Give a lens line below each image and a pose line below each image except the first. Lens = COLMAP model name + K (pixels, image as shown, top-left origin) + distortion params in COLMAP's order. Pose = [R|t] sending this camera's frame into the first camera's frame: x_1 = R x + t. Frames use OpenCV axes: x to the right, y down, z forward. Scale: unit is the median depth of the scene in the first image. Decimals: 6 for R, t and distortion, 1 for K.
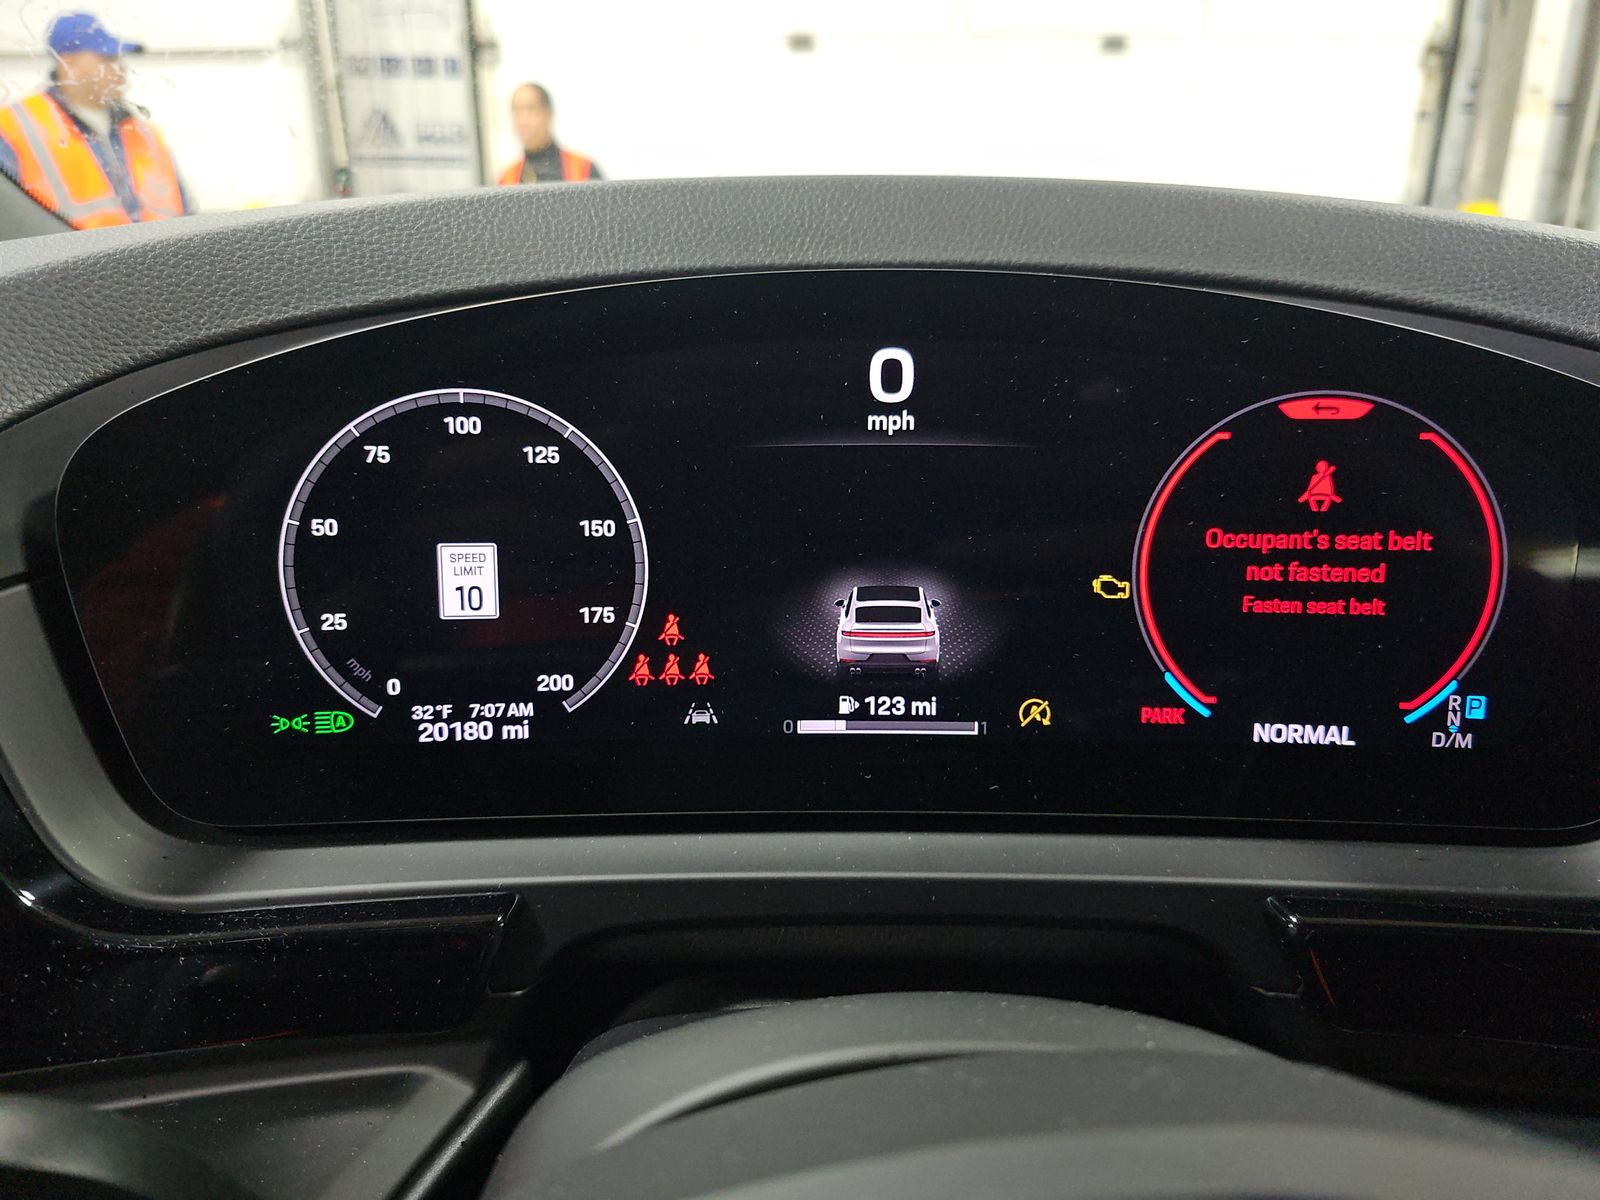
lens RADIAL K [[1071.0, 0, 799.7], [0, 1071.0, 595.0], [0, 0, 1]] dist [0.028128, -0.010769]
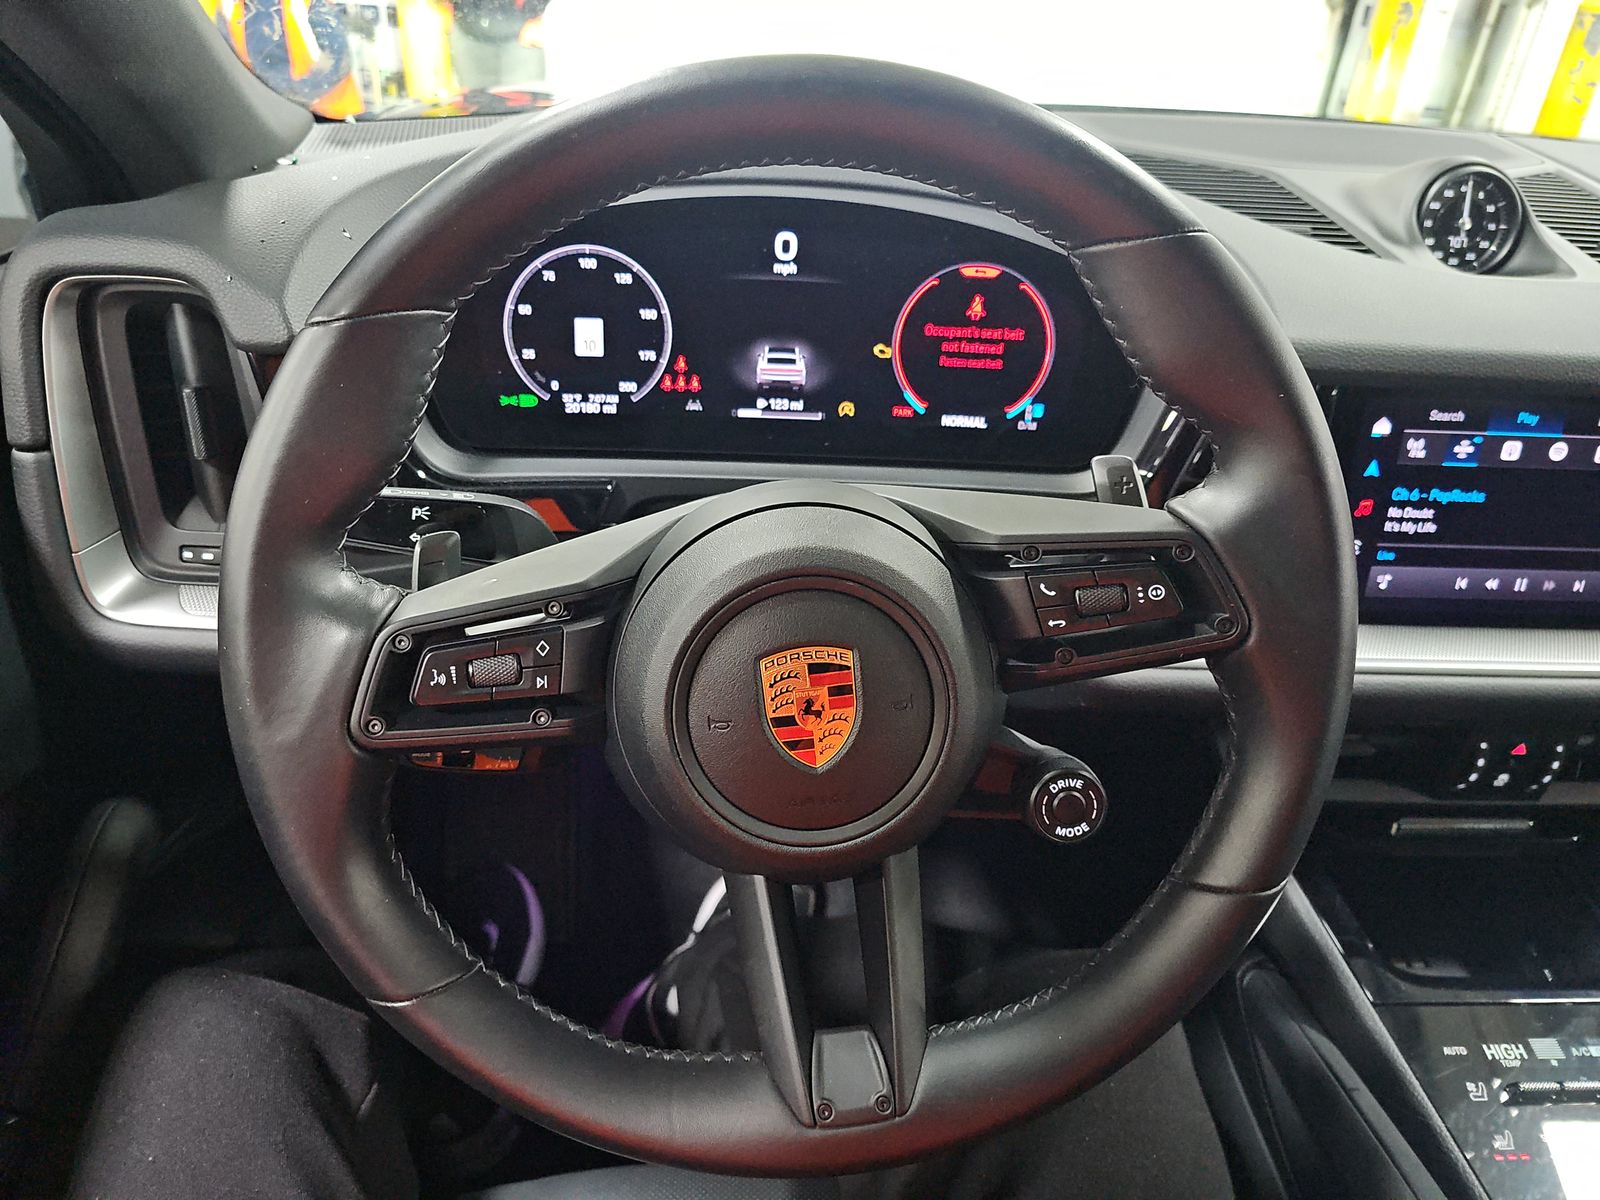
lens RADIAL K [[1071.0, 0, 794.5], [0, 1071.0, 596.4], [0, 0, 1]] dist [0.028128, -0.010769]
pose [[0.997250, 0.019622, 0.071472, -0.037629], [-0.034311, 0.976985, 0.210530, 0.027201], [-0.065696, -0.212403, 0.974971, -1.247048]]
